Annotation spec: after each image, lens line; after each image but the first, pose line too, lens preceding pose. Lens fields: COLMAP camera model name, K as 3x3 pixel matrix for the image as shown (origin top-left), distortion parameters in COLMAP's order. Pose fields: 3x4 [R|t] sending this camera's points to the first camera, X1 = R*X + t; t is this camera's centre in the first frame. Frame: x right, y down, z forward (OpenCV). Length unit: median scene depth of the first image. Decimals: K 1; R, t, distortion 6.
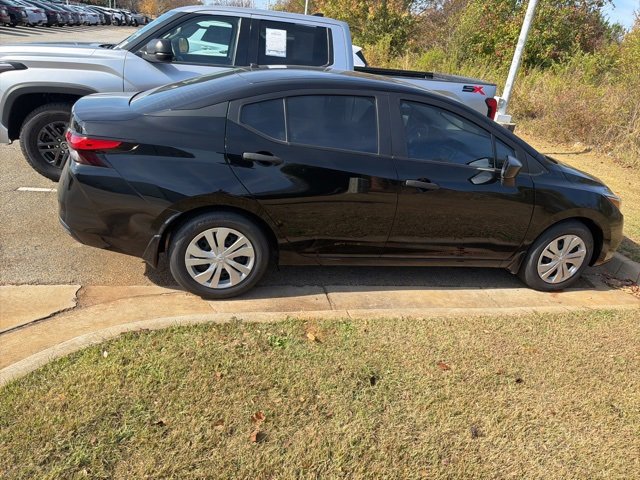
lens RADIAL K [[453.9, 0, 321.6], [0, 453.9, 242.8], [0, 0, 1]] dist [0.008026, -0.004983]
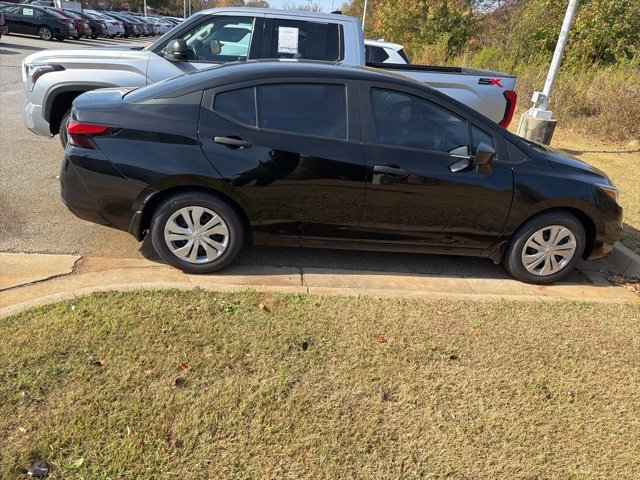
lens RADIAL K [[455.1, 0, 320.3], [0, 455.1, 246.4], [0, 0, 1]] dist [0.004301, -0.001643]
pose [[0.989869, 0.030687, -0.138629, 0.197895], [-0.030908, 0.999522, 0.000555, 0.045847], [0.138580, 0.003735, 0.990344, -0.037192]]
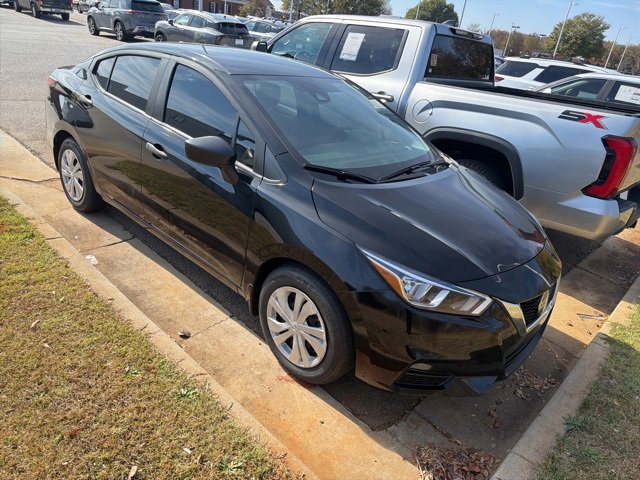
lens RADIAL K [[454.6, 0, 320.0], [0, 454.6, 240.0], [0, 0, 1]] dist [0.004618, -0.002466]
pose [[0.563394, 0.299161, -0.770123, 1.107067], [-0.391990, 0.917334, 0.069581, -0.146755], [0.727276, 0.262679, 0.634089, 0.653353]]
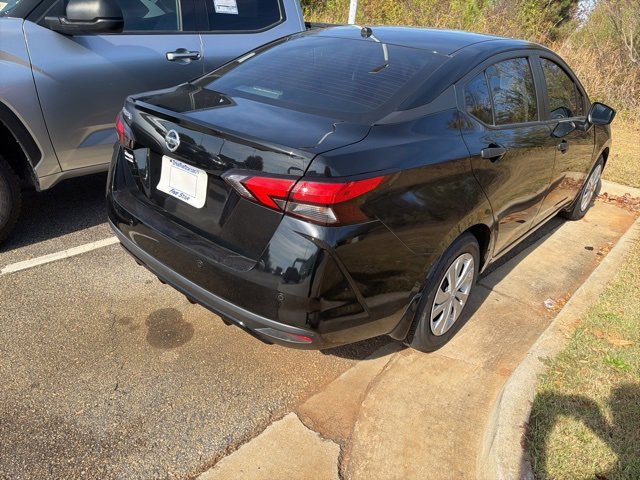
lens RADIAL K [[453.9, 0, 321.6], [0, 453.9, 242.8], [0, 0, 1]] dist [0.008026, -0.004983]
pose [[0.826210, -0.297049, 0.478685, -0.663850], [0.247030, 0.954674, 0.166052, -0.204337], [-0.506314, -0.018944, 0.862141, 0.402934]]
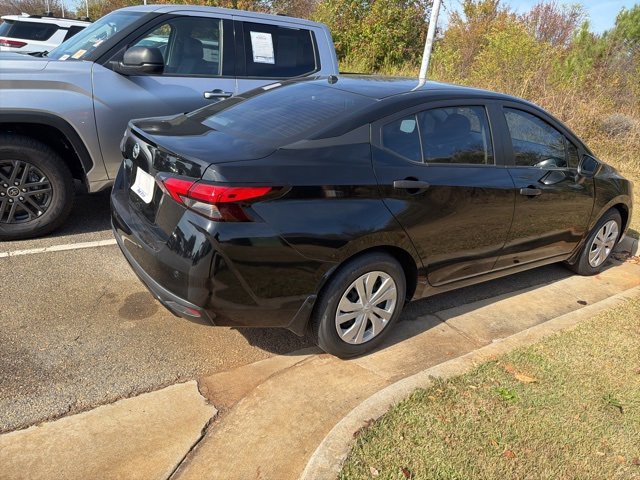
lens RADIAL K [[453.9, 0, 321.6], [0, 453.9, 242.8], [0, 0, 1]] dist [0.008026, -0.004983]
pose [[0.938835, -0.151821, 0.309093, -0.483310], [0.151031, 0.988170, 0.026633, -0.106528], [-0.309480, 0.021678, 0.950659, 0.197624]]
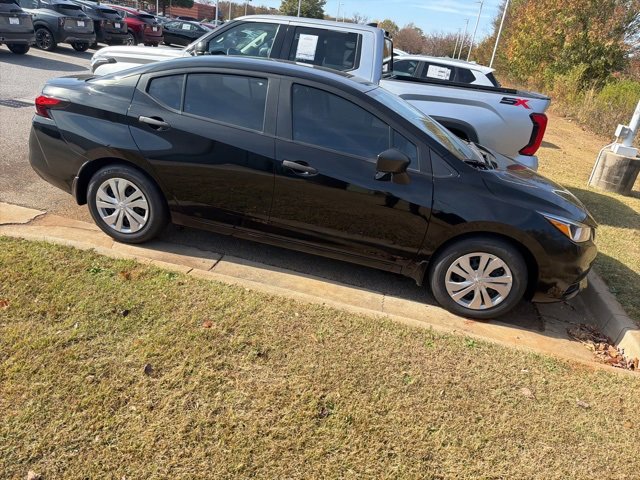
lens RADIAL K [[455.0, 0, 323.4], [0, 455.0, 237.2], [0, 0, 1]] dist [0.001101, -0.000714]
pose [[0.905640, 0.168693, -0.389048, 0.645696], [-0.196257, 0.980033, -0.031908, 0.044253], [0.375898, 0.105250, 0.920665, 0.100871]]
